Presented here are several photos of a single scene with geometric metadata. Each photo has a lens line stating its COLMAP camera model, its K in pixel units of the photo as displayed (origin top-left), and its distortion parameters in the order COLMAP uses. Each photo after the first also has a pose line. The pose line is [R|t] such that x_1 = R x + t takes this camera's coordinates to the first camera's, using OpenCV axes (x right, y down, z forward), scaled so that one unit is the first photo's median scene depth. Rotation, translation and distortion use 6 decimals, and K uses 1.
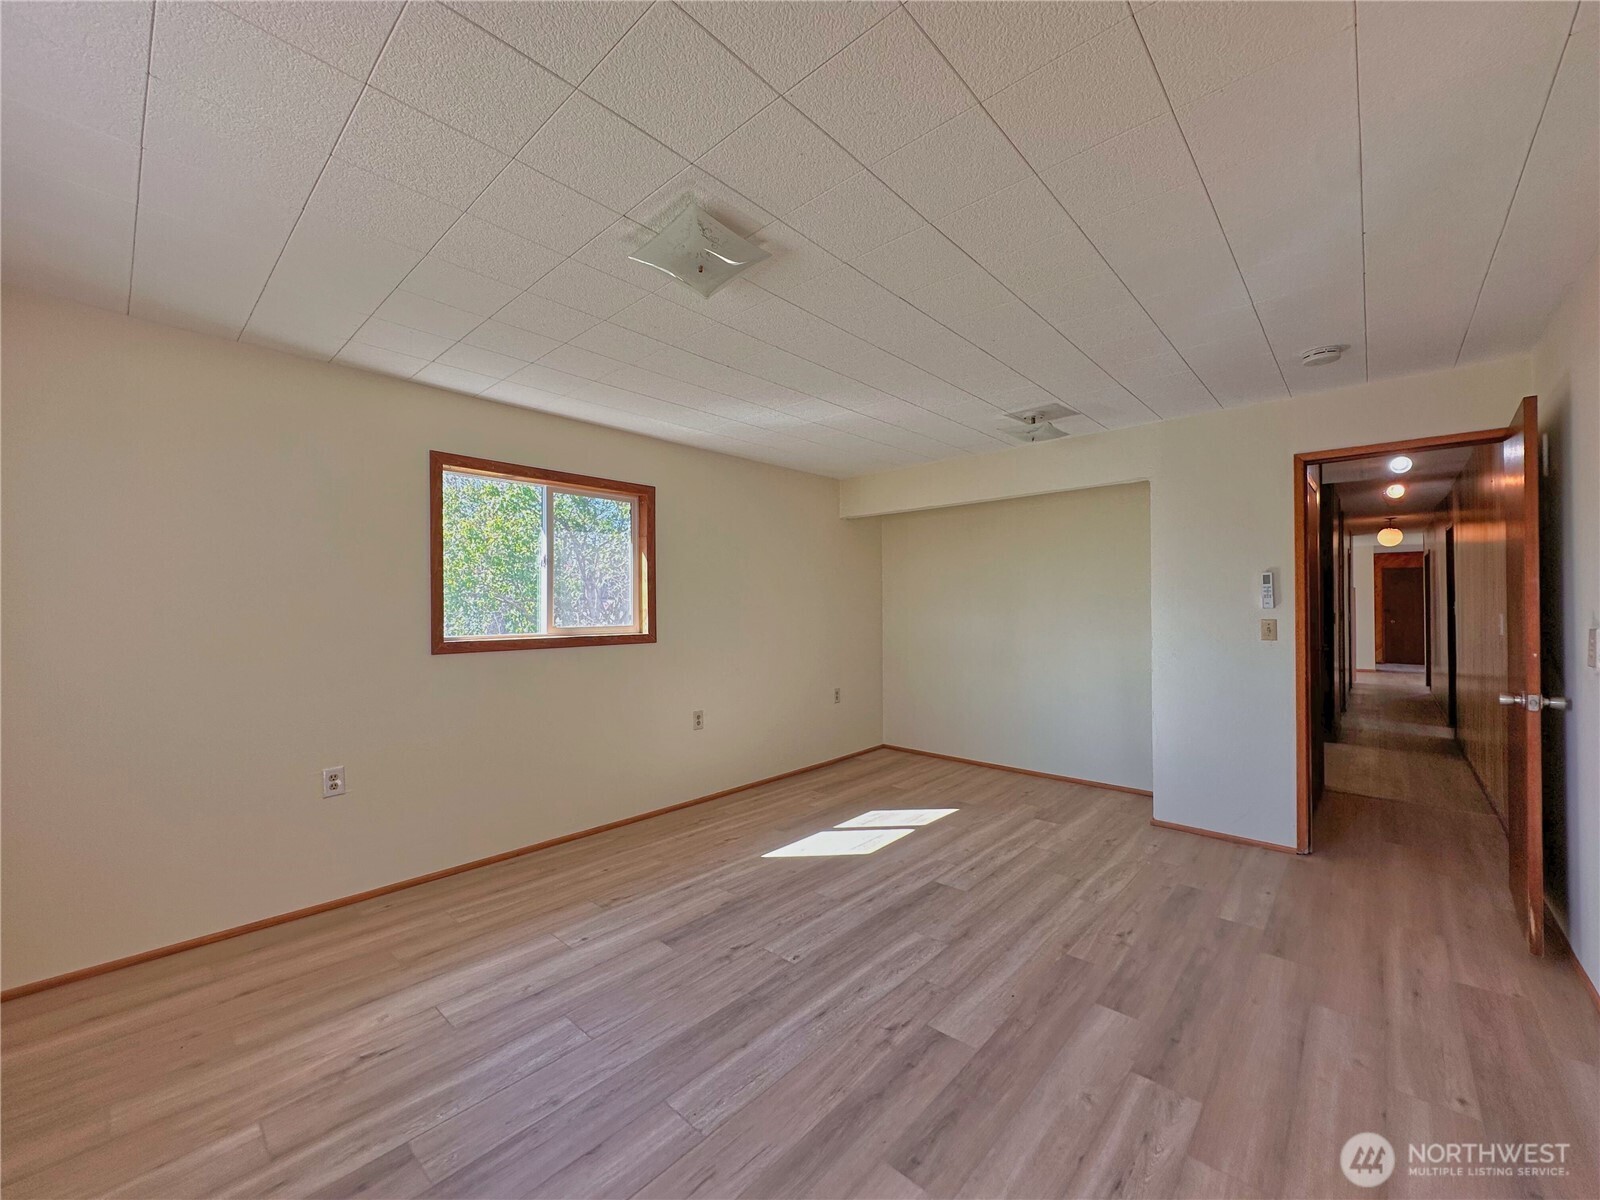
lens RADIAL K [[636.3, 0, 801.3], [0, 636.3, 598.9], [0, 0, 1]] dist [-0.005032, 0.001125]
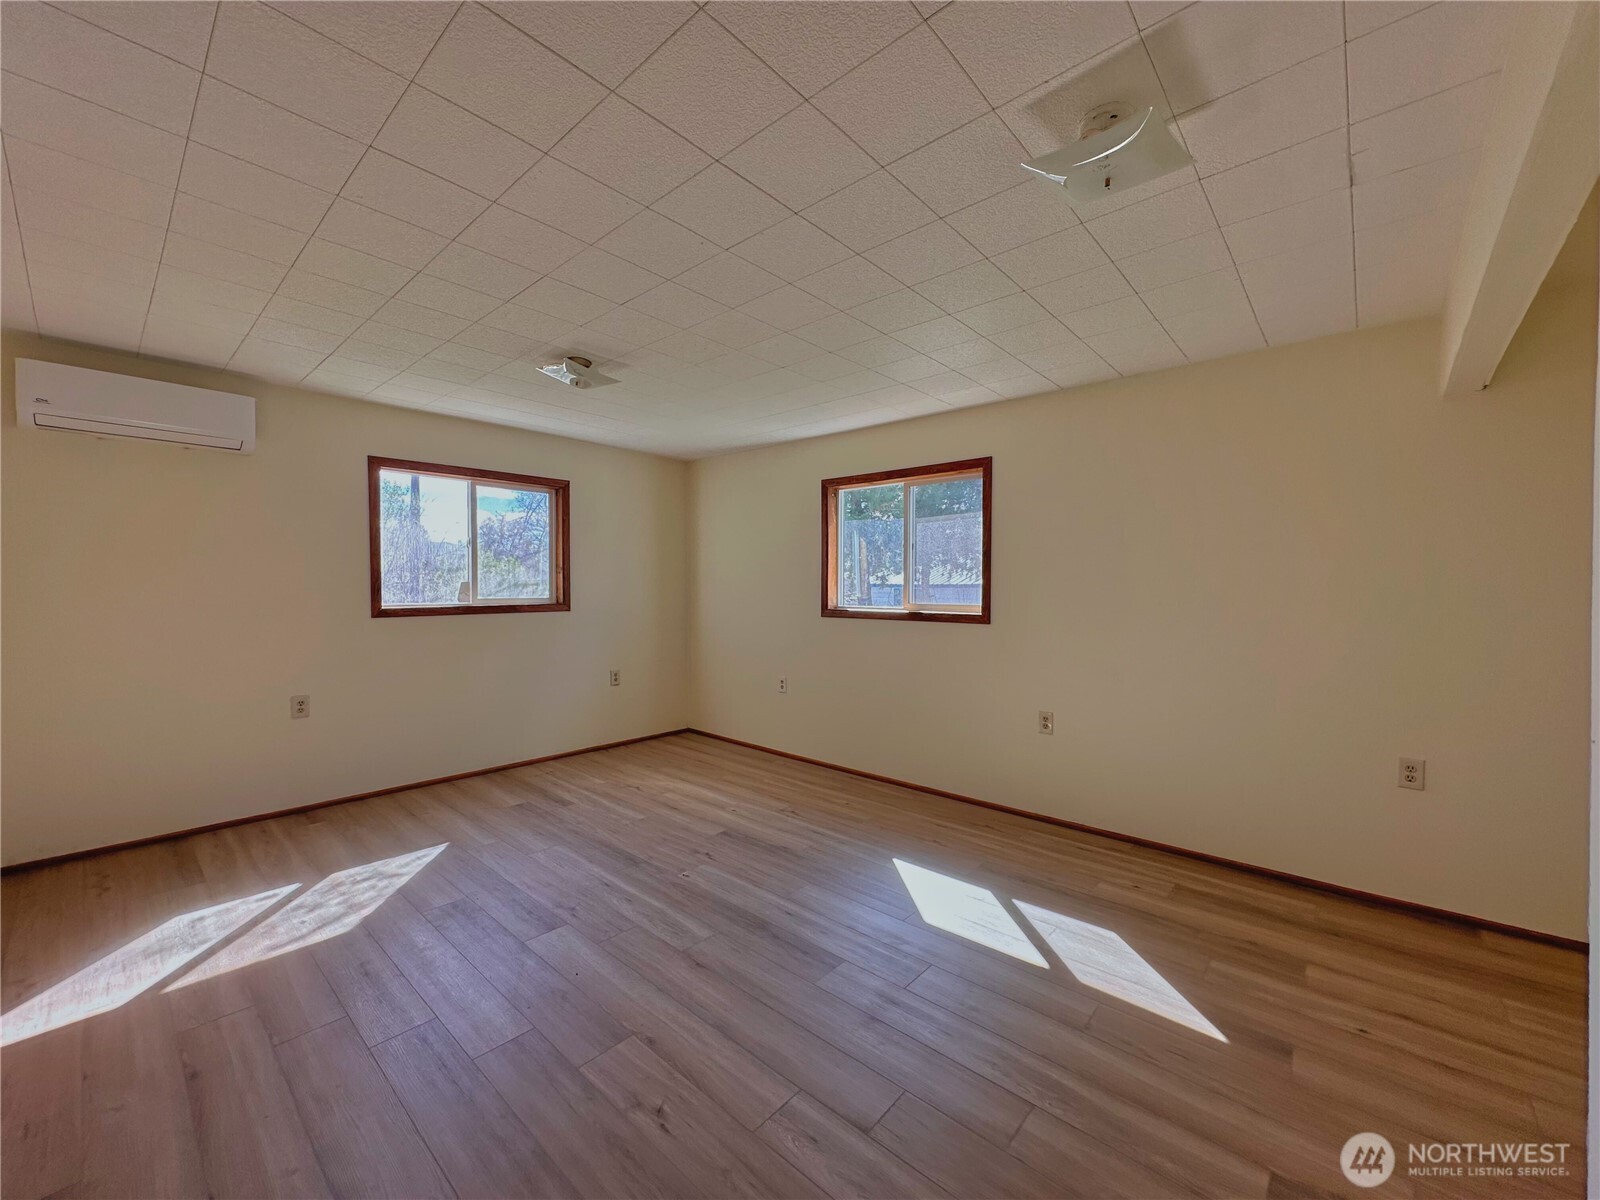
lens RADIAL K [[636.3, 0, 801.8], [0, 636.3, 601.8], [0, 0, 1]] dist [-0.005032, 0.001125]
pose [[0.011678, 0.030205, -0.999475, 1.036028], [0.008652, 0.999503, 0.030307, 0.006993], [0.999894, -0.009002, 0.011410, 1.055906]]
